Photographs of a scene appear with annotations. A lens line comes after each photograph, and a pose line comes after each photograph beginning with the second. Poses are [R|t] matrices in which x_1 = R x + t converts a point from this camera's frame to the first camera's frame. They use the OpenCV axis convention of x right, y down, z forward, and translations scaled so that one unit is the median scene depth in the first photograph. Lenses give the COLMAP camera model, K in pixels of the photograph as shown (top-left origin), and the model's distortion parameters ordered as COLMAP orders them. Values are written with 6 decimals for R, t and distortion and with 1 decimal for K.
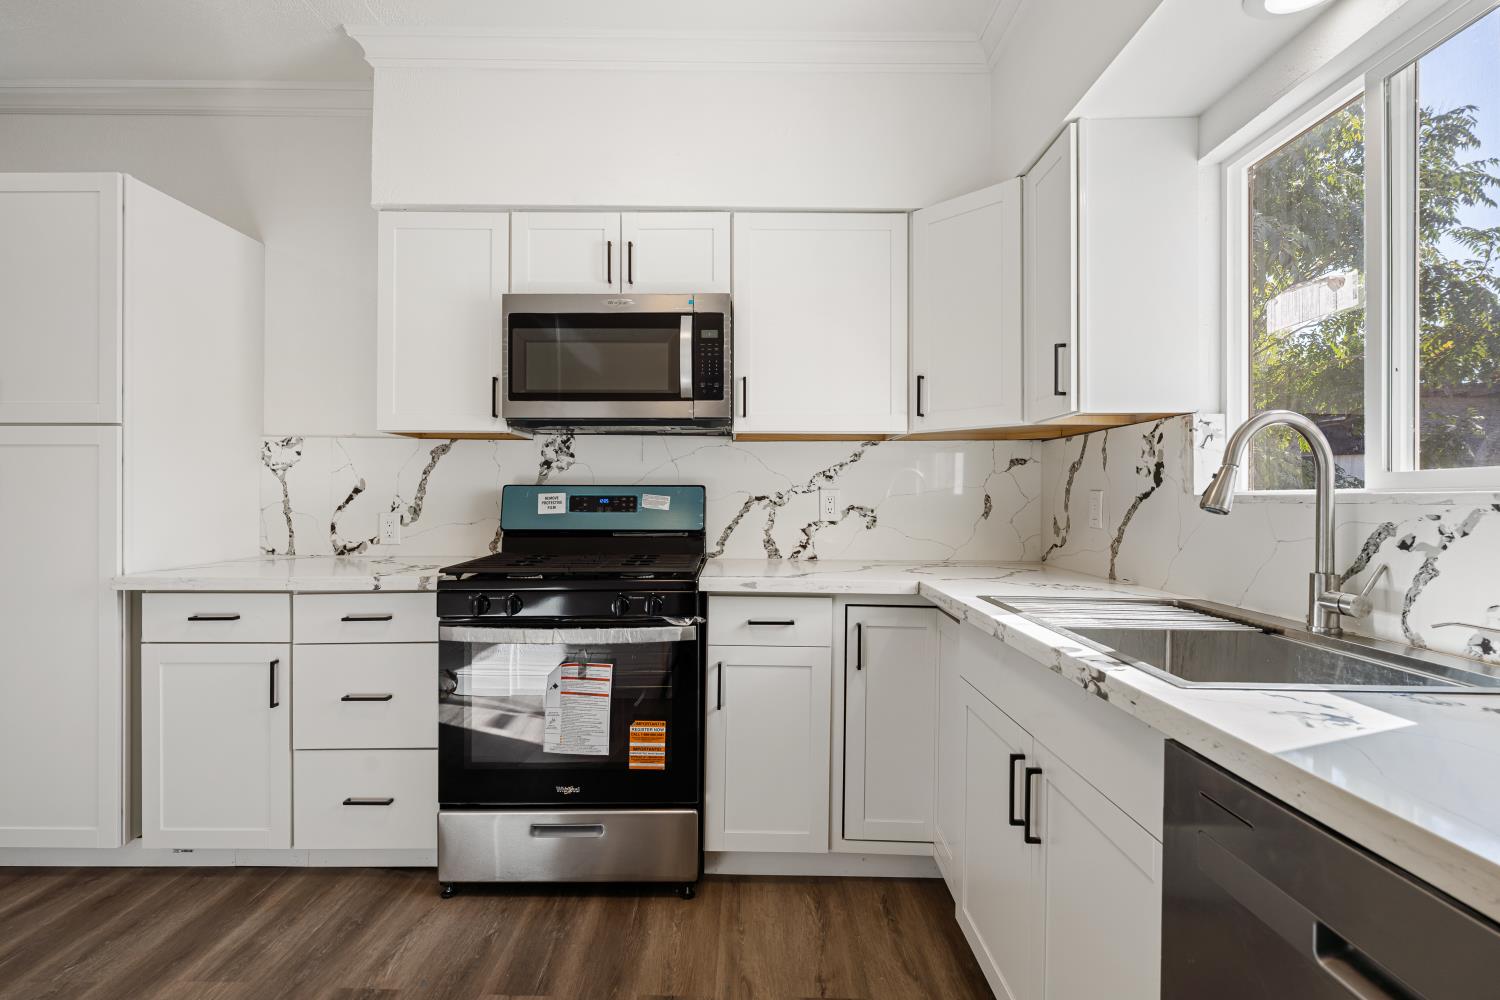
lens RADIAL K [[685.2, 0, 752.0], [0, 685.2, 498.5], [0, 0, 1]] dist [0.000539, -0.000578]
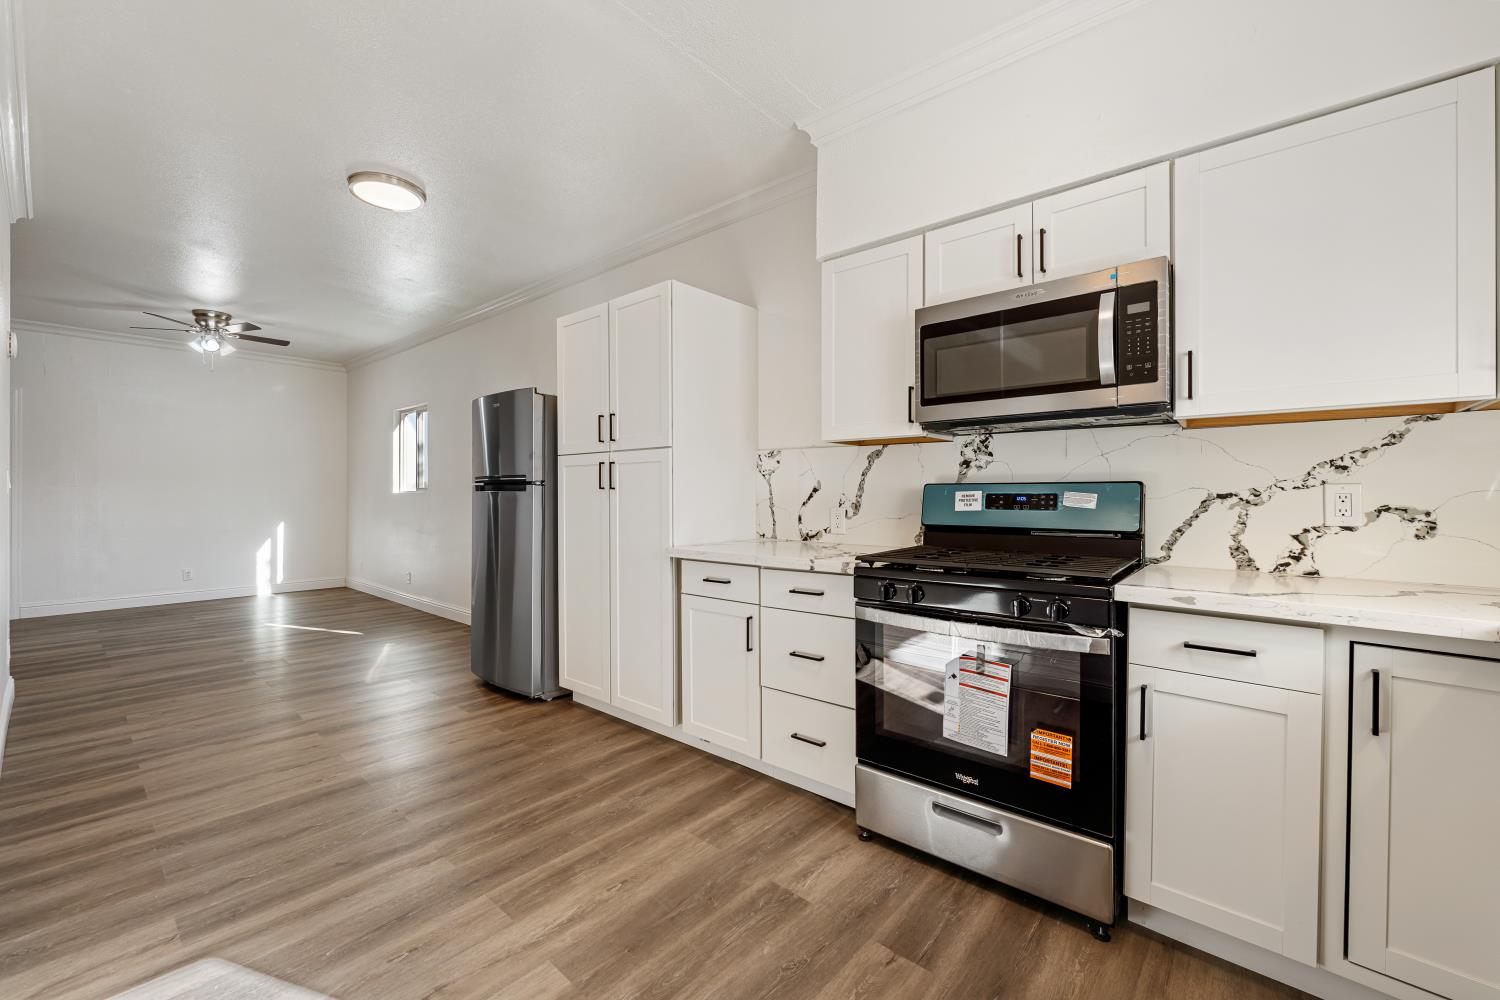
lens RADIAL K [[609.7, 0, 750.3], [0, 609.7, 499.4], [0, 0, 1]] dist [-0.000031, -0.001018]
pose [[0.753727, 0.002982, -0.657181, 0.081221], [-0.000219, 0.999991, 0.004287, 0.001092], [0.657188, -0.003087, 0.753721, 0.091773]]
